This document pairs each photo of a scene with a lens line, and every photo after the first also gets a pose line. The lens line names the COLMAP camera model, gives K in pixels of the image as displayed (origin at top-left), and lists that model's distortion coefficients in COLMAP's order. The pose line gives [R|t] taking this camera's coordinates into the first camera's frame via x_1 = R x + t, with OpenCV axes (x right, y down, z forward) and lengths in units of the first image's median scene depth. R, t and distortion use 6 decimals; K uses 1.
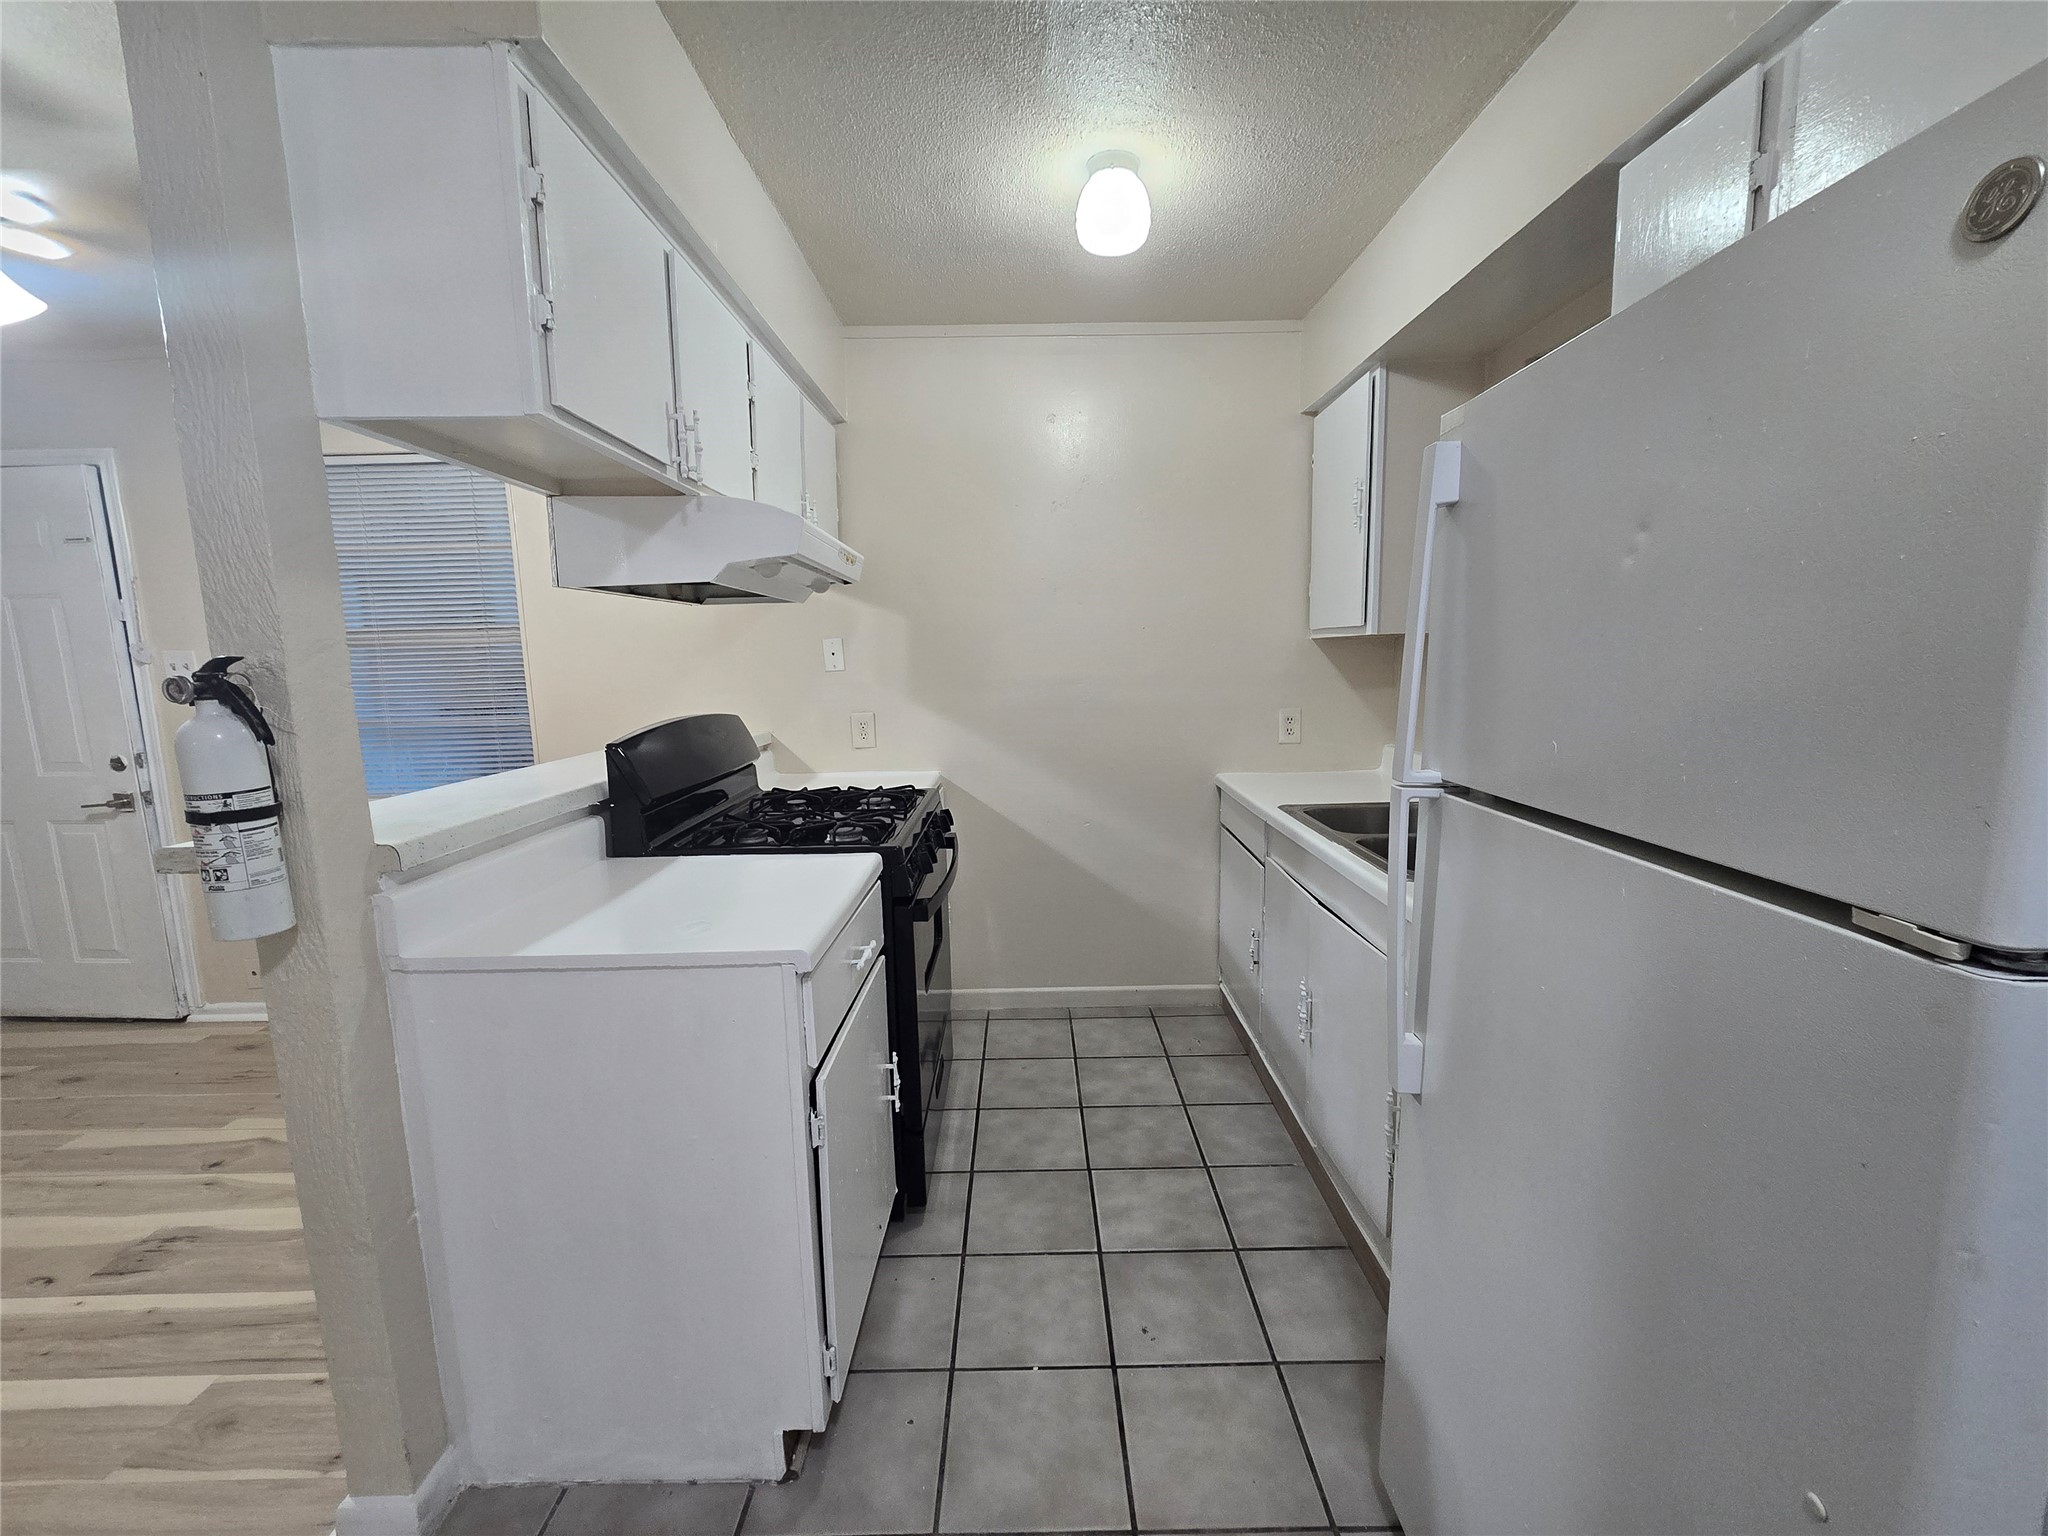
lens RADIAL K [[836.9, 0, 1030.3], [0, 836.9, 773.8], [0, 0, 1]] dist [-0.009512, 0.004519]
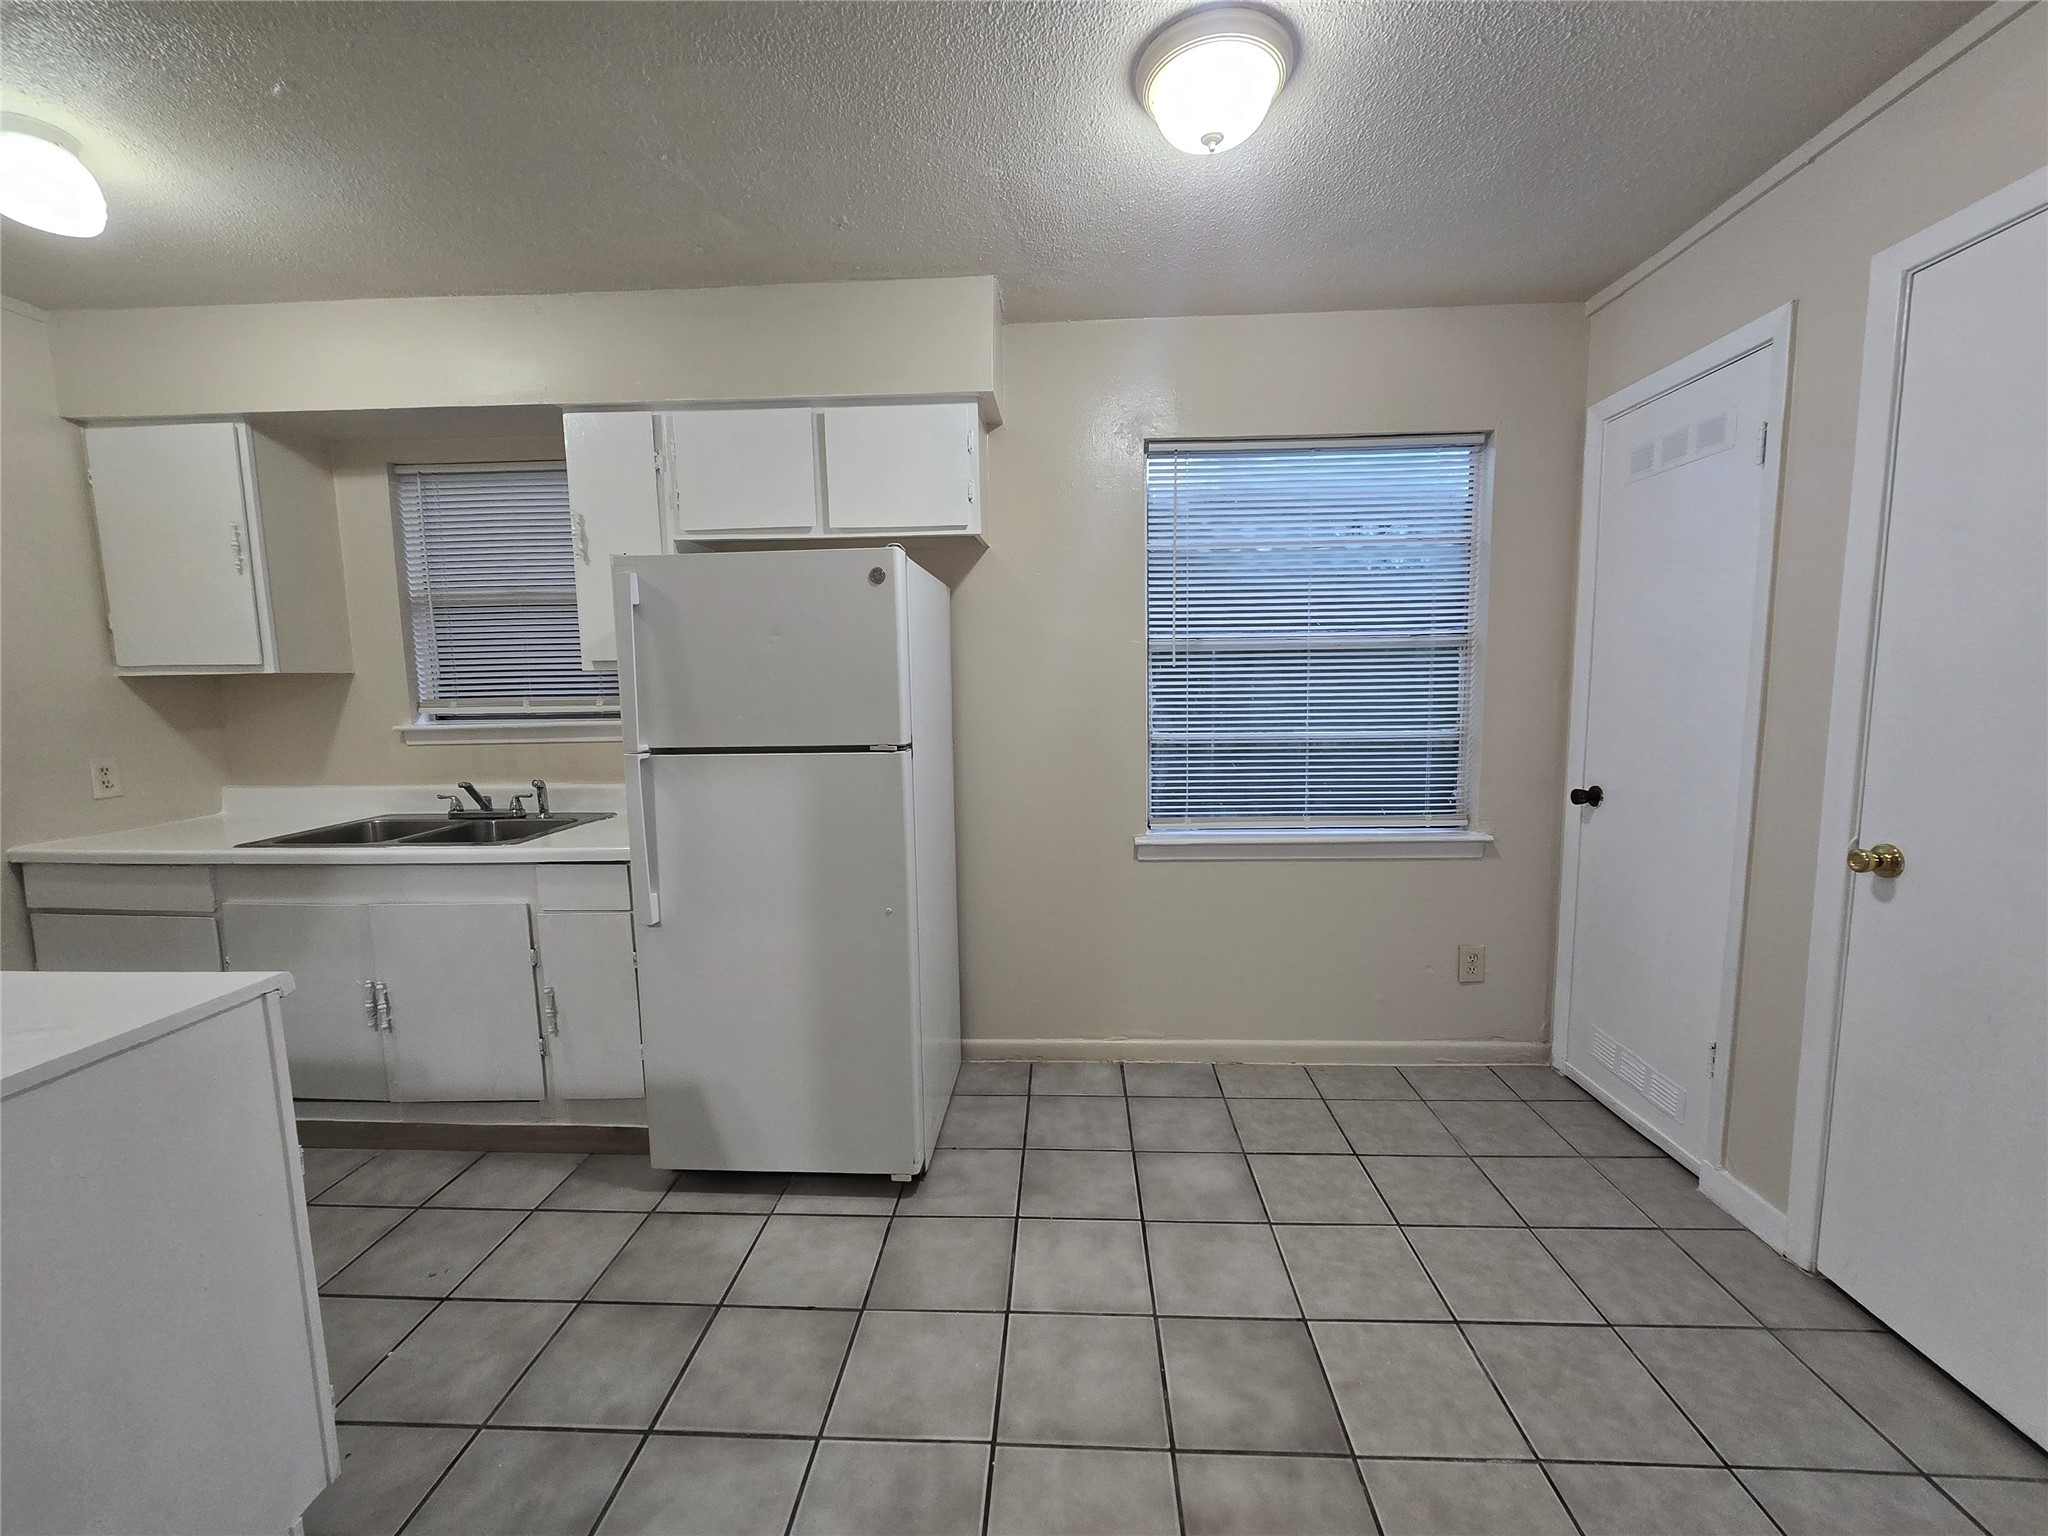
lens RADIAL K [[836.9, 0, 1030.3], [0, 836.9, 773.8], [0, 0, 1]] dist [-0.009512, 0.004519]
pose [[0.056187, -0.094878, 0.993902, -0.761561], [0.155512, 0.984157, 0.085157, 0.020993], [-0.986235, 0.149779, 0.070052, 0.011528]]
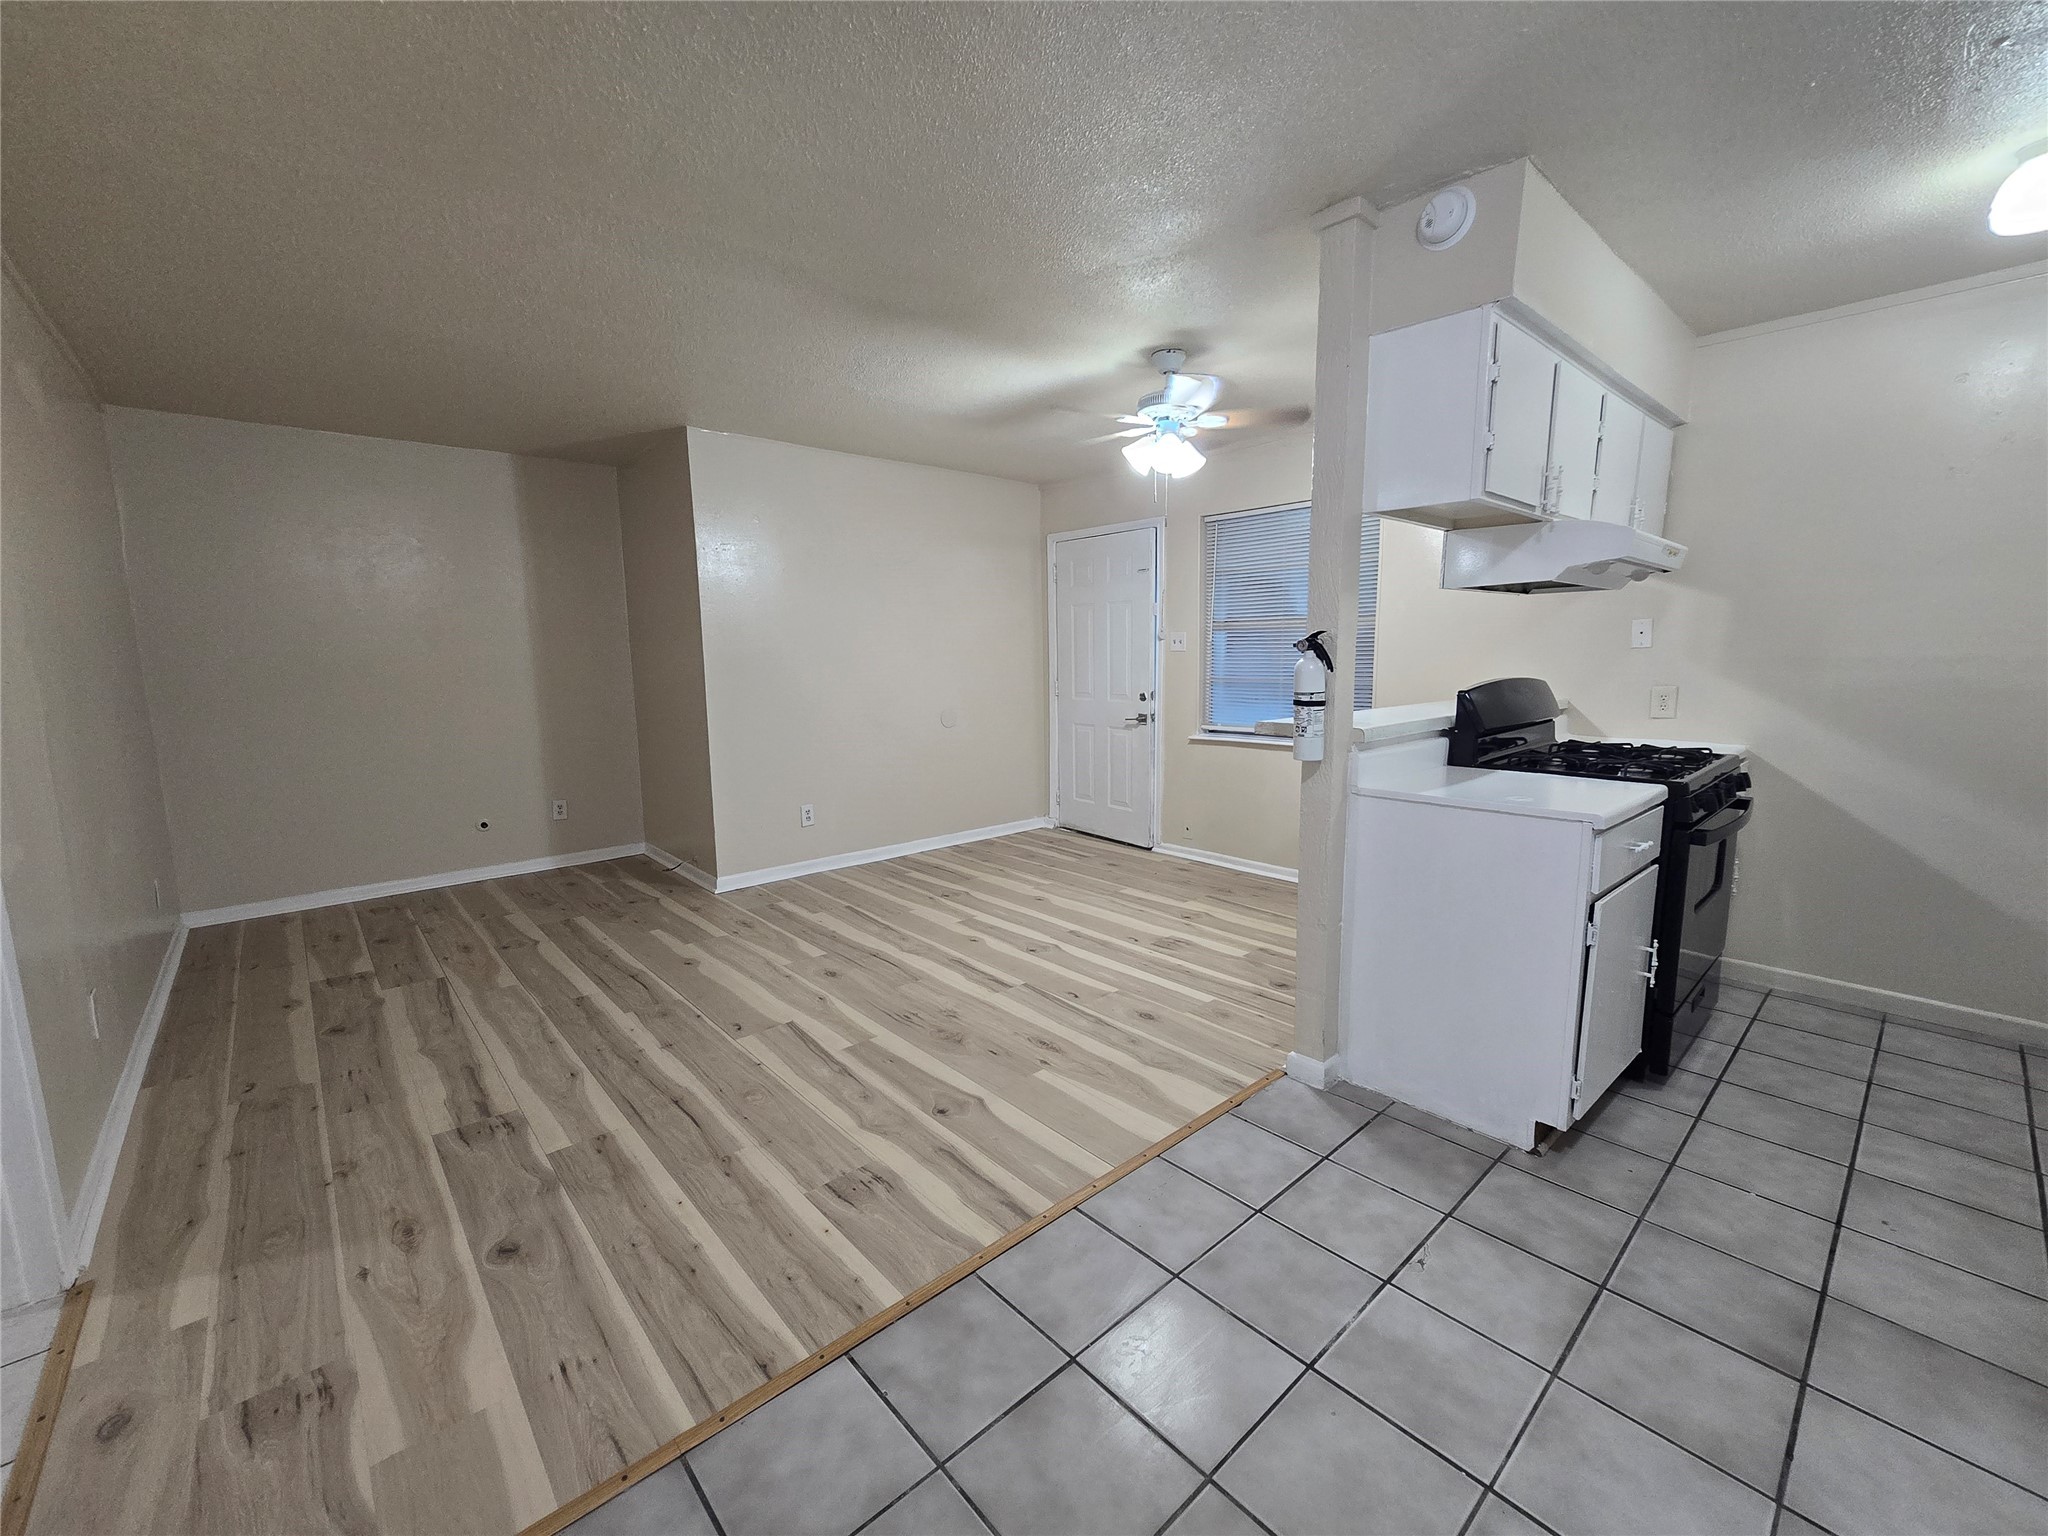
lens RADIAL K [[836.9, 0, 1030.3], [0, 836.9, 773.8], [0, 0, 1]] dist [-0.009512, 0.004519]
pose [[0.664116, 0.120064, -0.737926, 0.110282], [-0.106816, 0.992133, 0.065292, 0.093994], [0.739960, 0.035461, 0.671716, -0.565559]]
